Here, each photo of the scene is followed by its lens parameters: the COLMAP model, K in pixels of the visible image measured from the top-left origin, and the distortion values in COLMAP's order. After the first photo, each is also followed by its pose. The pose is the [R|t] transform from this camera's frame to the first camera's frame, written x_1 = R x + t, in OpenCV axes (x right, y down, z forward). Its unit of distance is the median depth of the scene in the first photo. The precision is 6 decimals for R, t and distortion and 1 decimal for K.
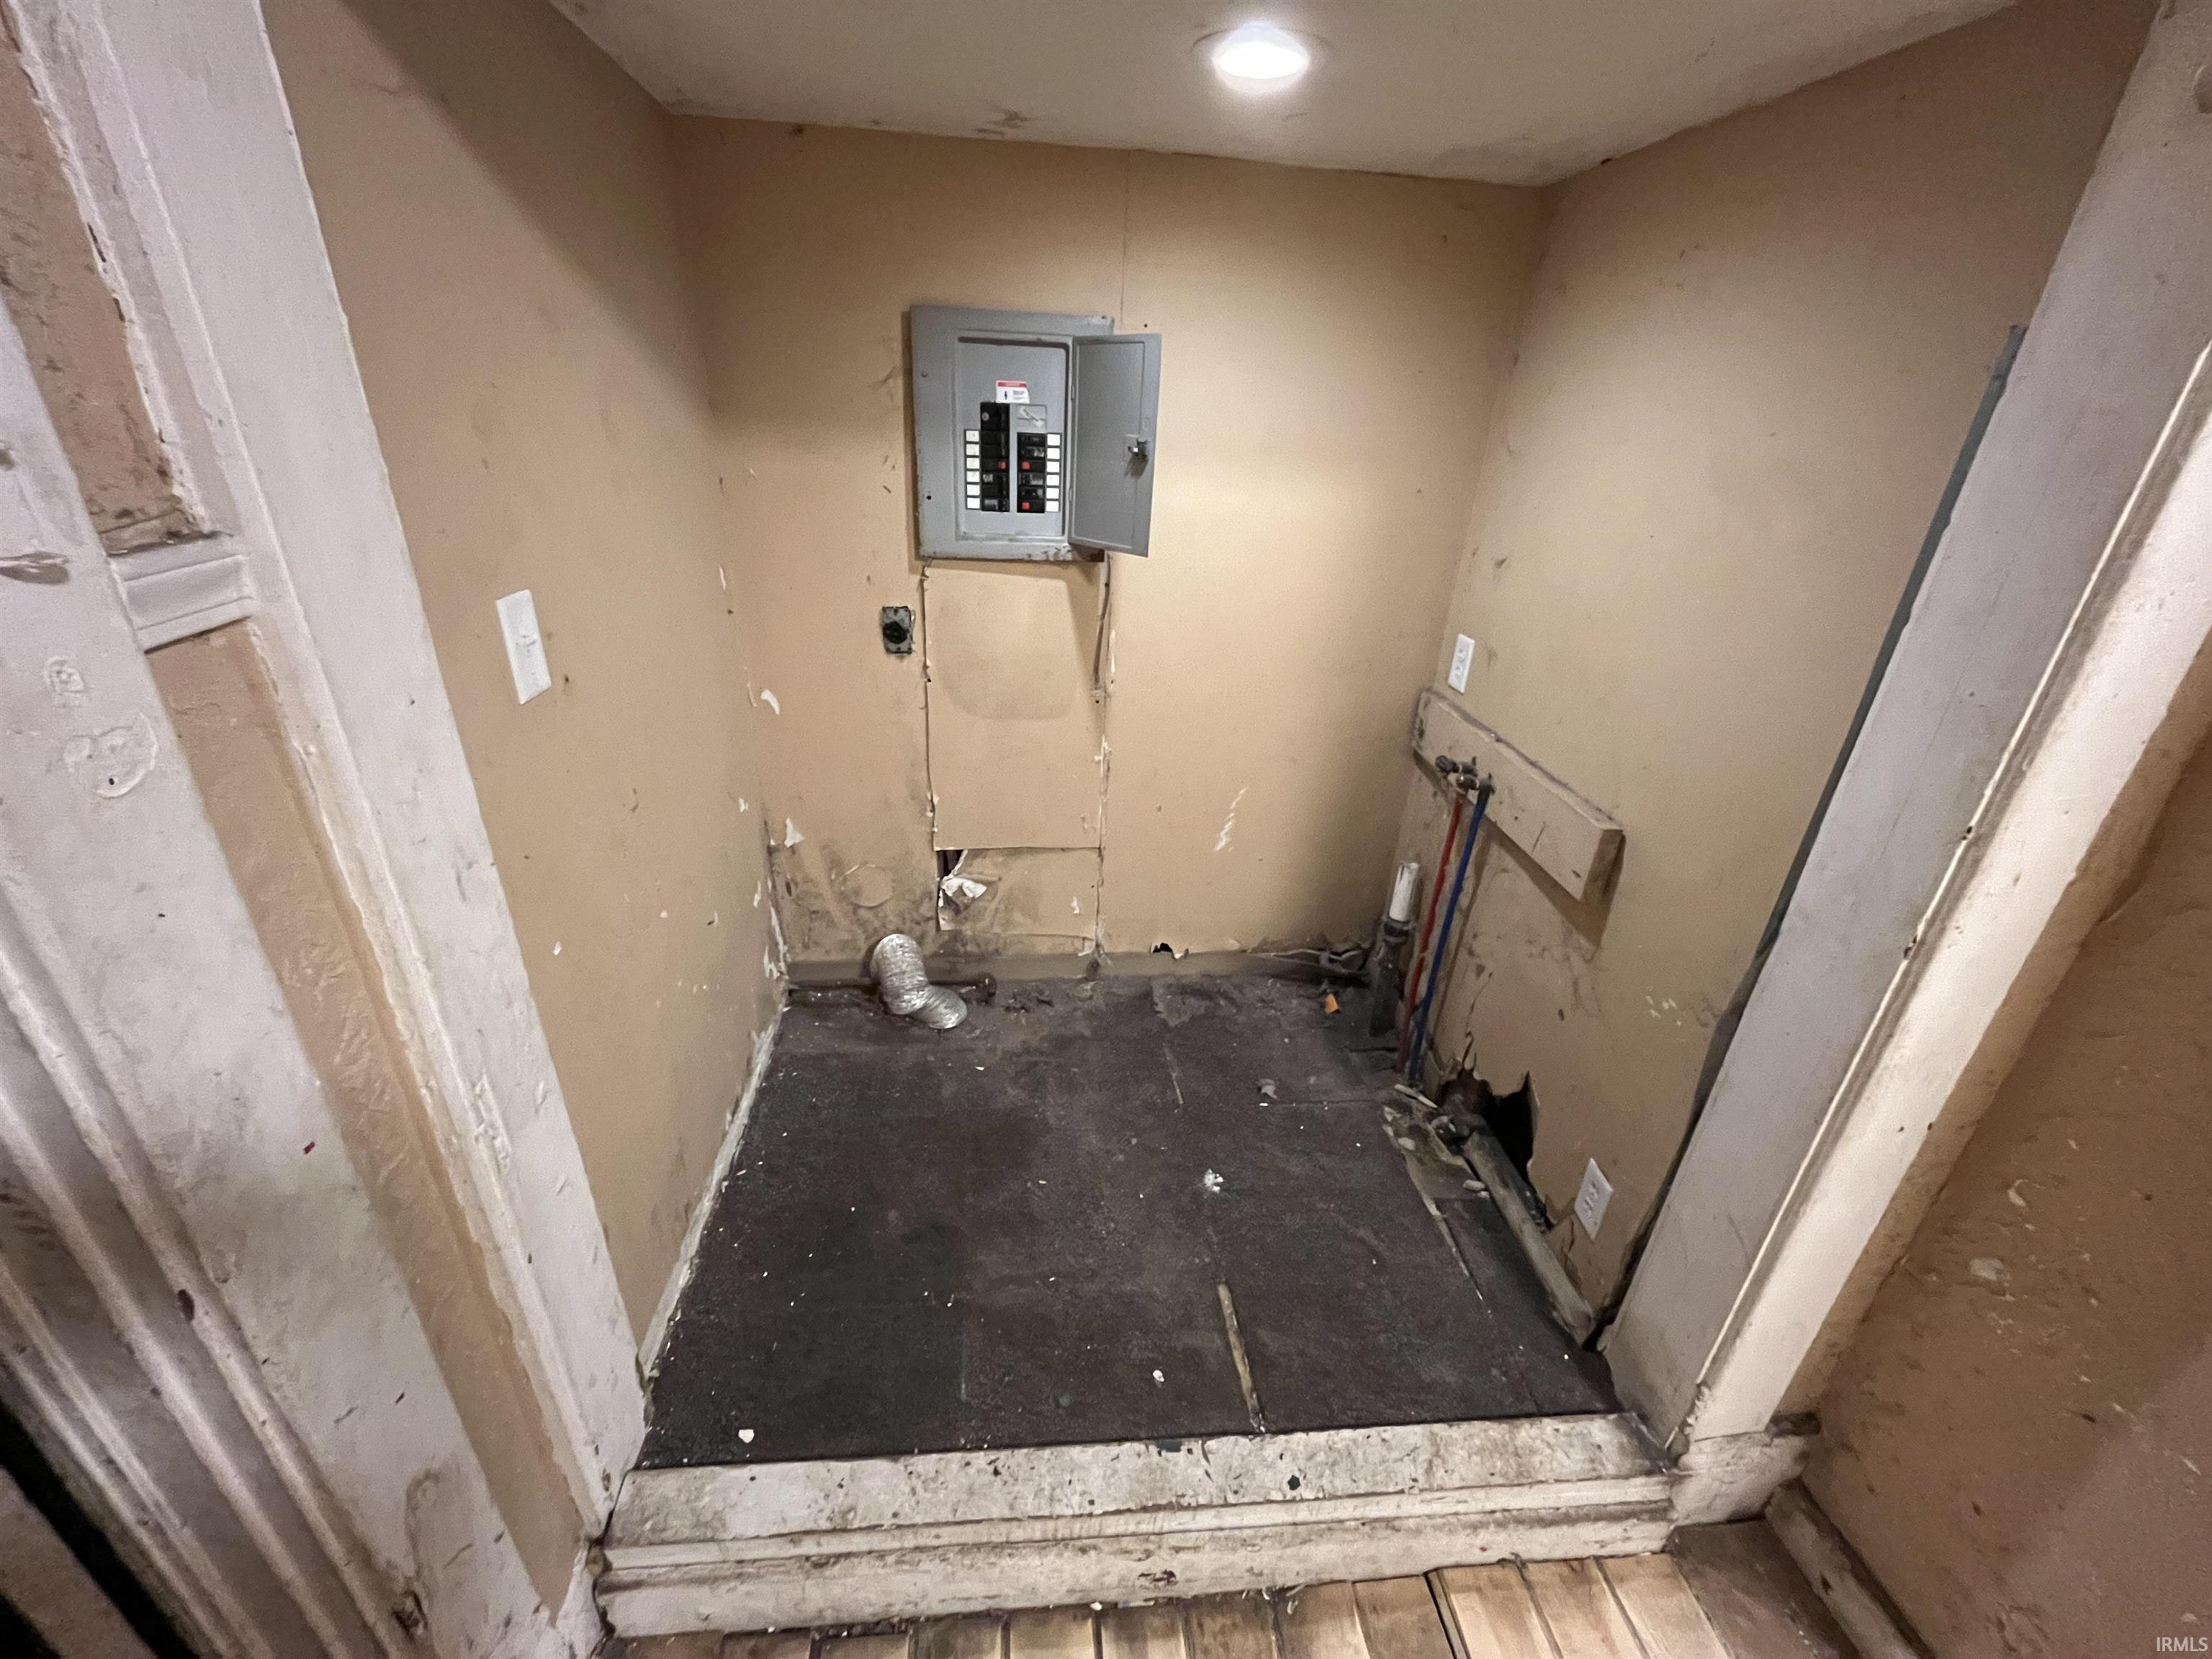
lens RADIAL K [[891.2, 0, 1105.5], [0, 891.2, 826.0], [0, 0, 1]] dist [-0.005456, 0.000197]
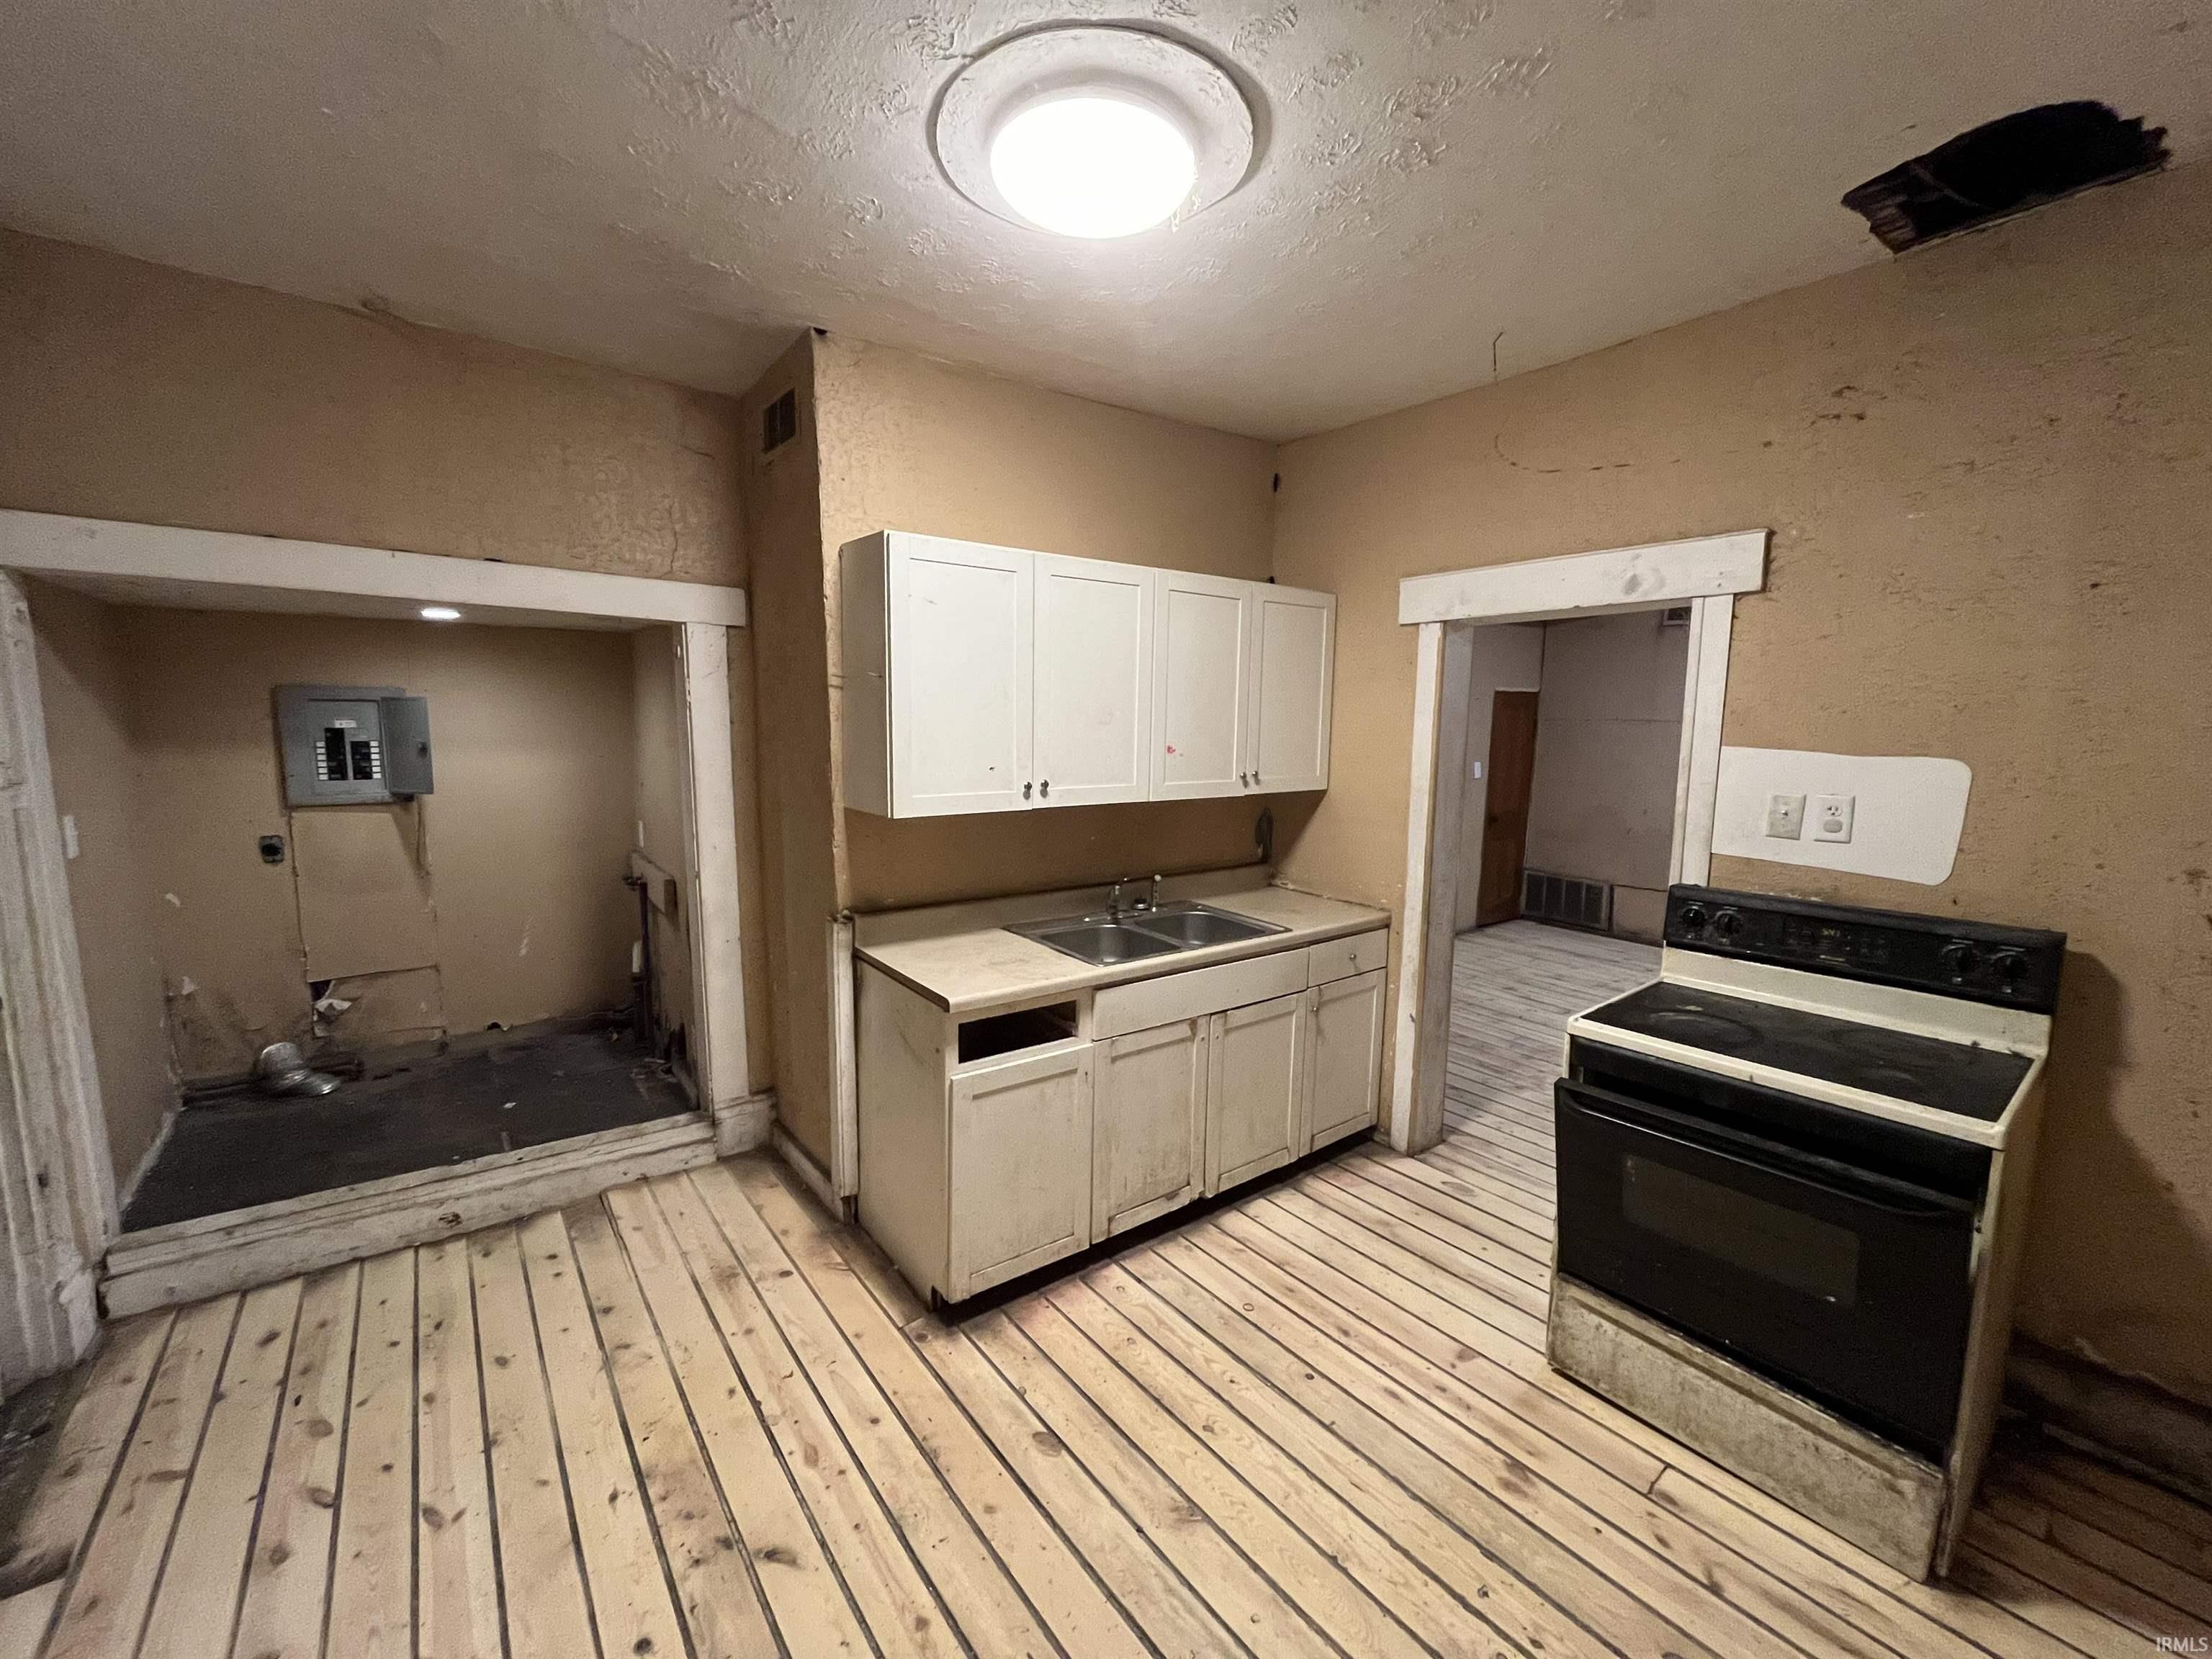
lens RADIAL K [[891.2, 0, 1101.9], [0, 891.2, 824.2], [0, 0, 1]] dist [-0.005456, 0.000197]
pose [[0.849416, -0.101512, 0.517868, 0.257491], [0.247171, 0.943560, -0.220458, 0.530619], [-0.466261, 0.315262, 0.826566, -1.237107]]
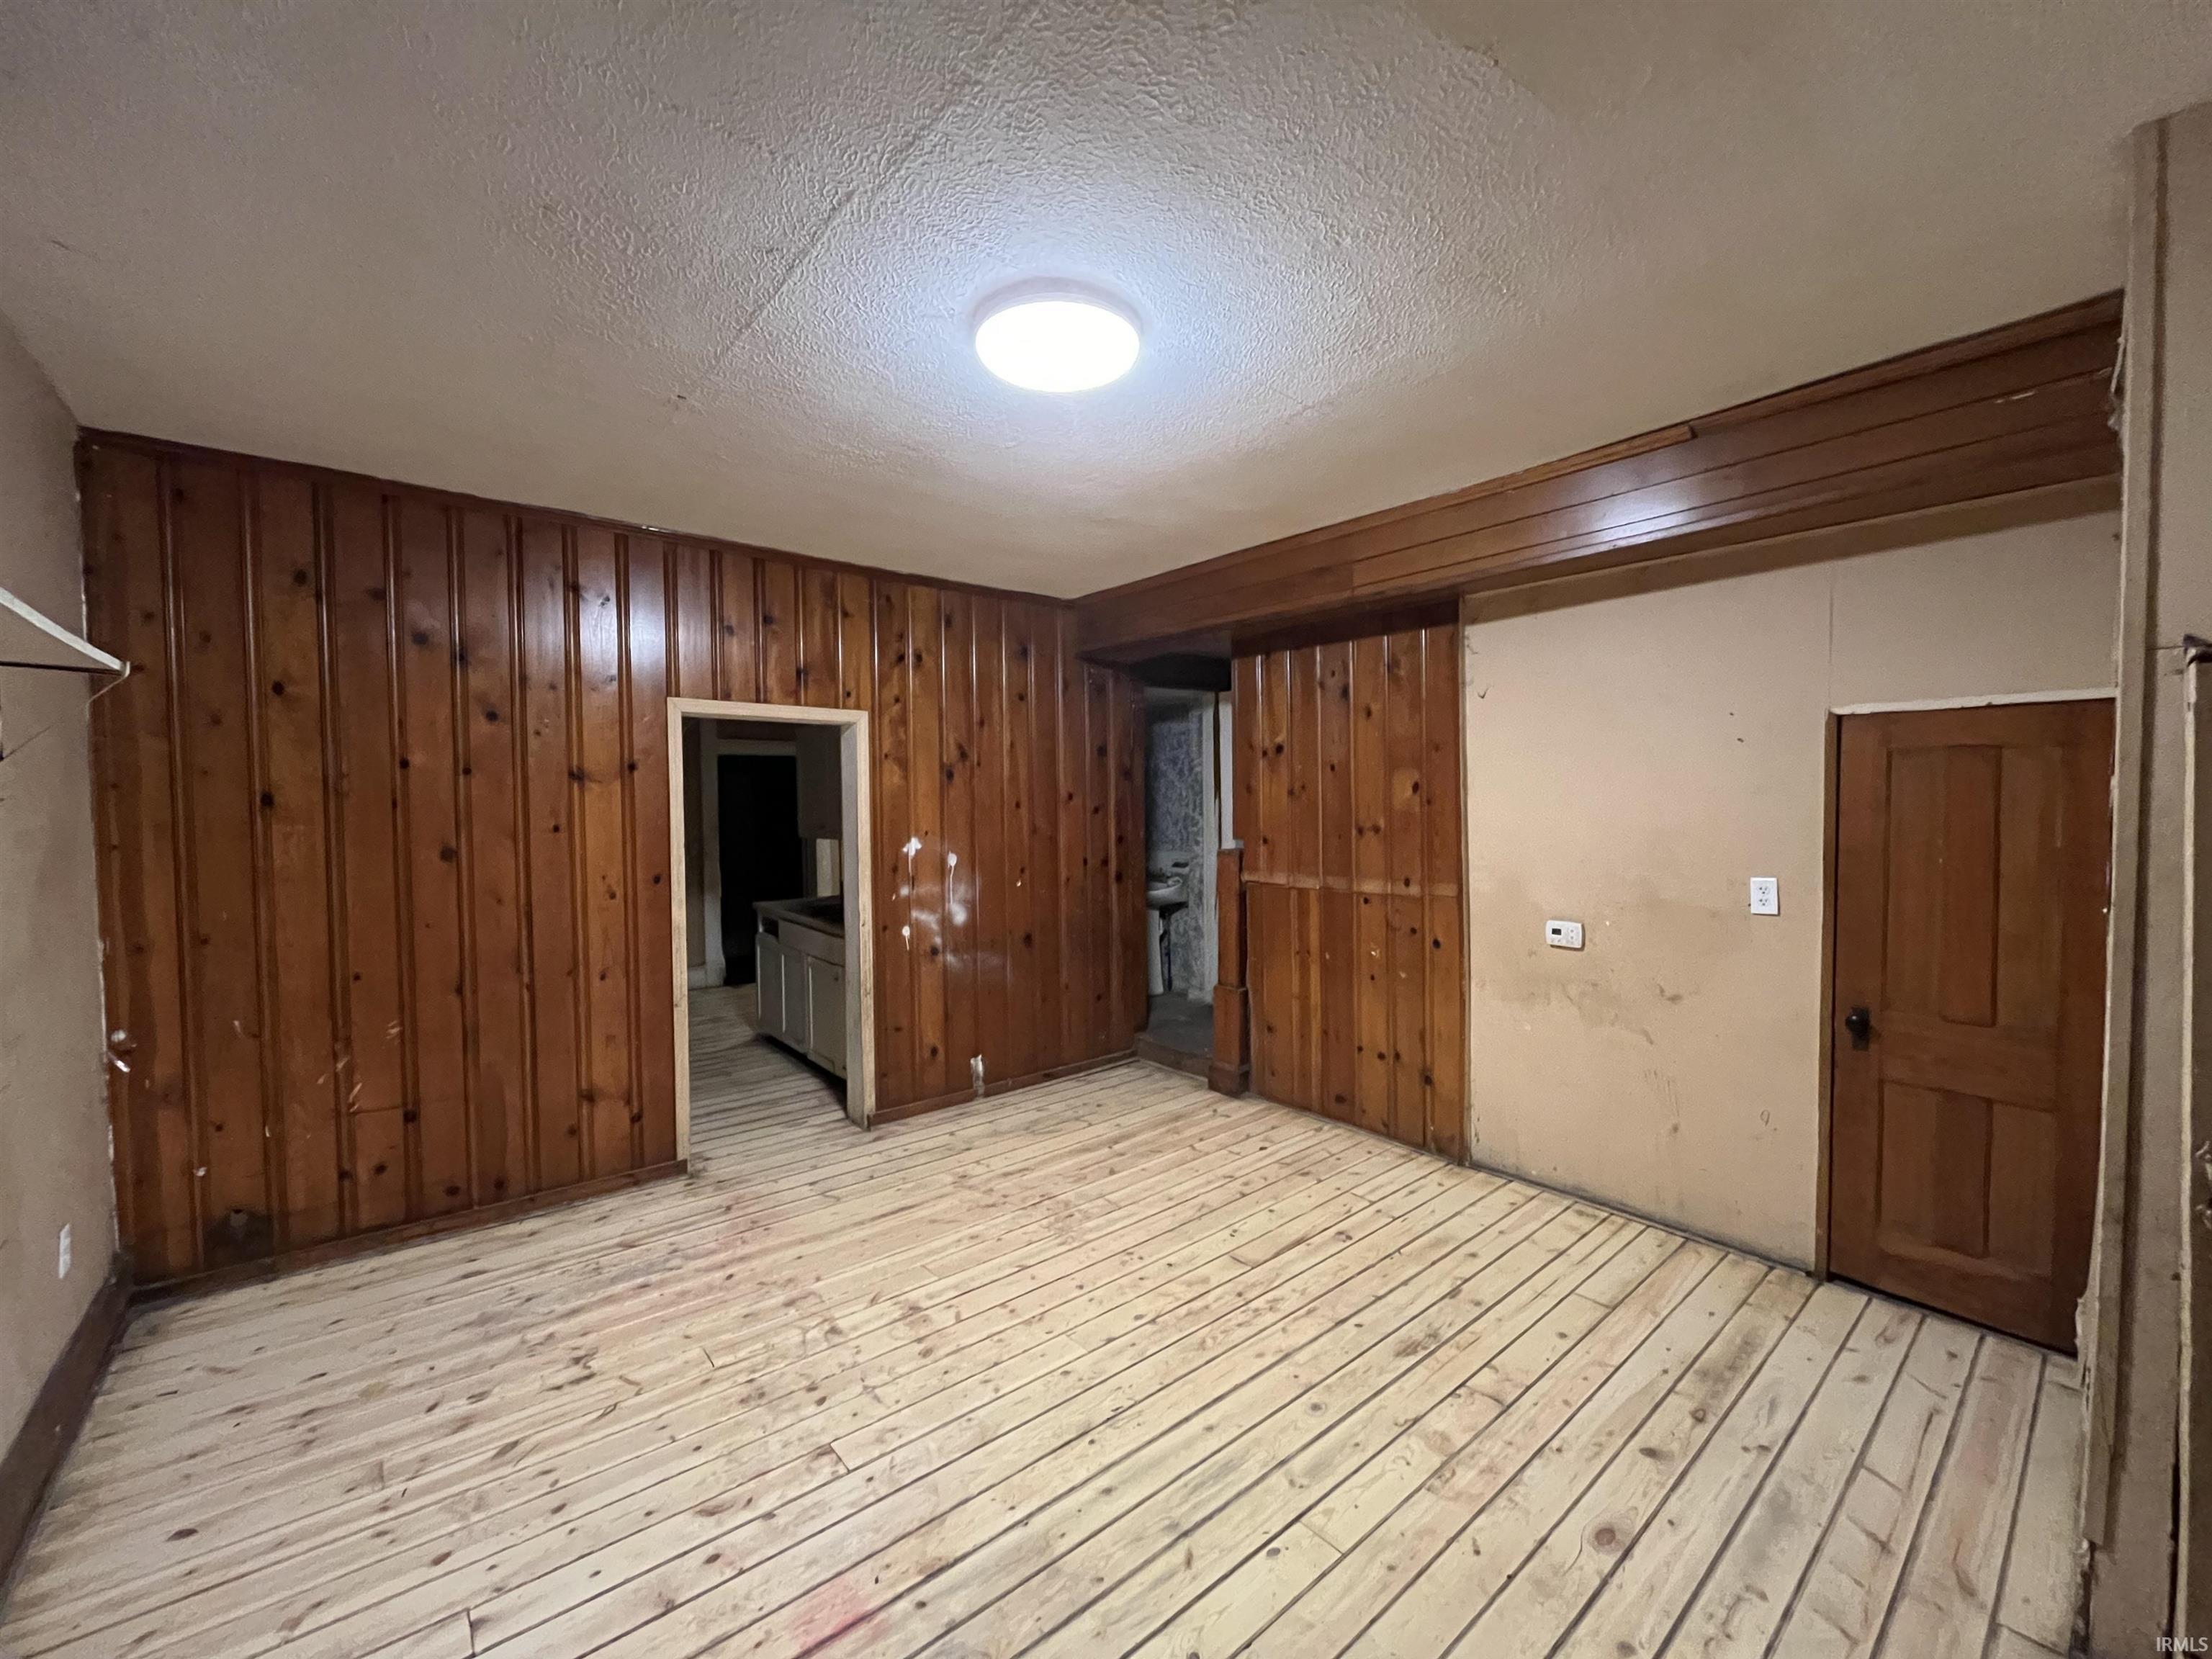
lens RADIAL K [[891.2, 0, 1106.3], [0, 891.2, 826.9], [0, 0, 1]] dist [-0.005456, 0.000197]
pose [[0.563257, -0.025879, -0.825876, 5.829802], [-0.316523, 0.916509, -0.244591, 0.581846], [0.763253, 0.399176, 0.508039, -0.663740]]
